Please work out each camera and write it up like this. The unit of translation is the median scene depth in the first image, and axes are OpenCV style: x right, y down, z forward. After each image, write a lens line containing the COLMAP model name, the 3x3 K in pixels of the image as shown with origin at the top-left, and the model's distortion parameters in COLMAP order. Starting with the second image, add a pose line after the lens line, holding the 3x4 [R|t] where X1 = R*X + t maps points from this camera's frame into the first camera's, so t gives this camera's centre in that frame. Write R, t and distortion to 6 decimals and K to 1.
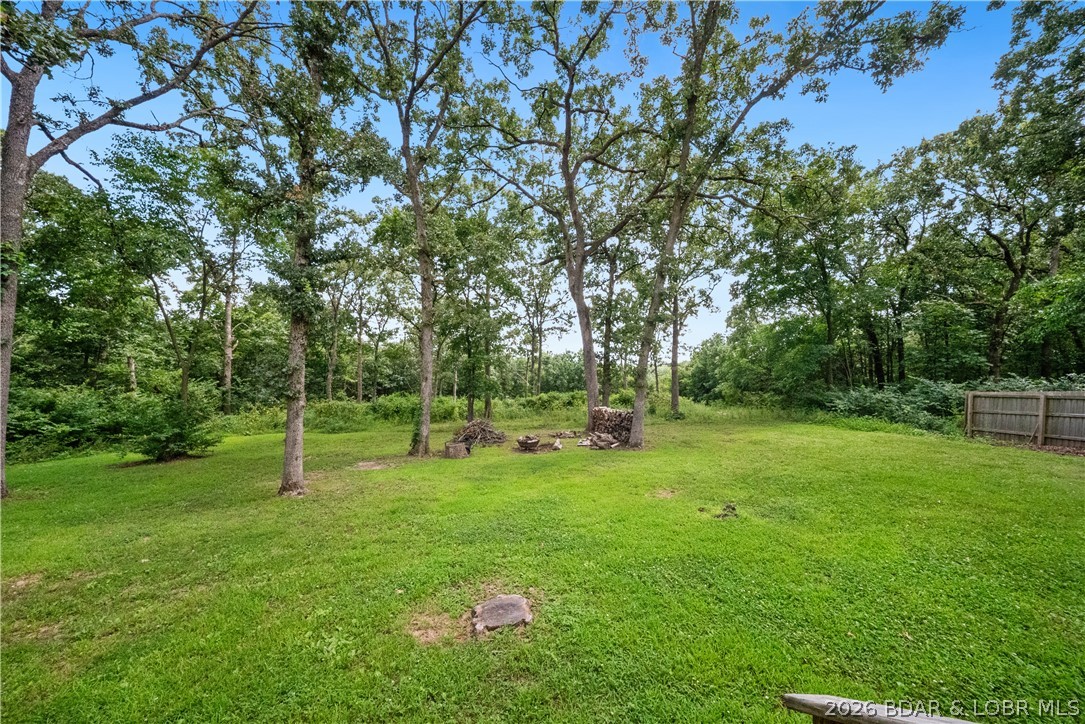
lens RADIAL K [[383.2, 0, 535.2], [0, 383.2, 357.7], [0, 0, 1]] dist [-0.008944, -0.001035]
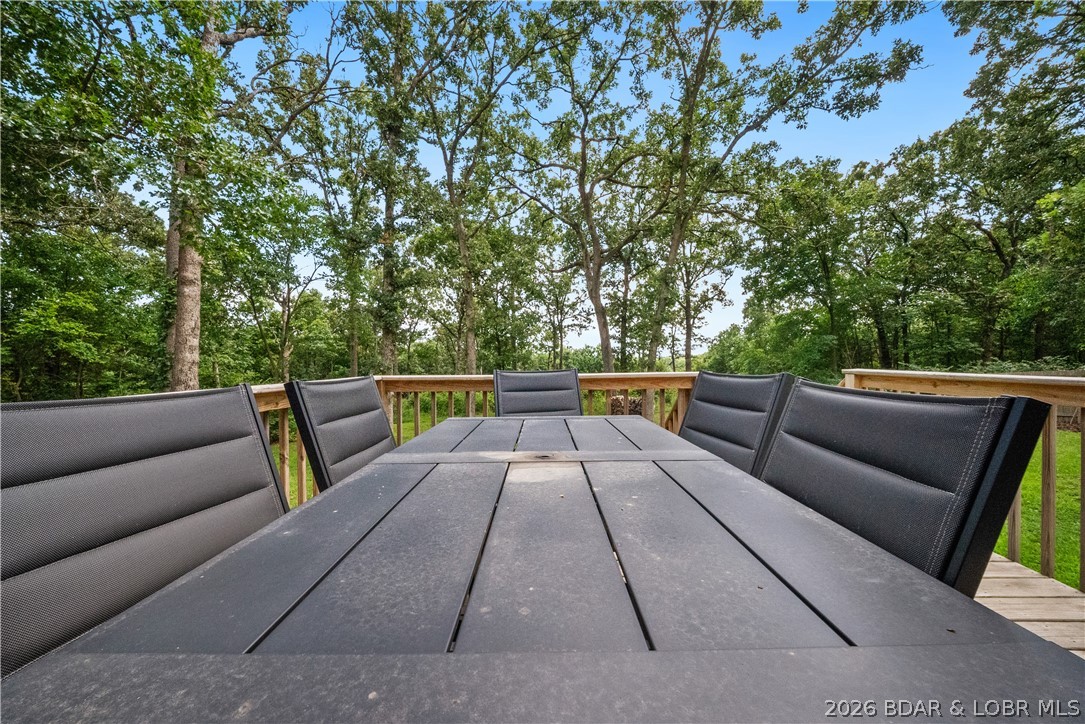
lens RADIAL K [[383.2, 0, 535.5], [0, 383.2, 361.5], [0, 0, 1]] dist [-0.008944, -0.001035]
pose [[0.998481, -0.024878, -0.049167, -0.014320], [0.025968, 0.999428, 0.021663, -0.003945], [0.048600, -0.022907, 0.998556, -0.137246]]
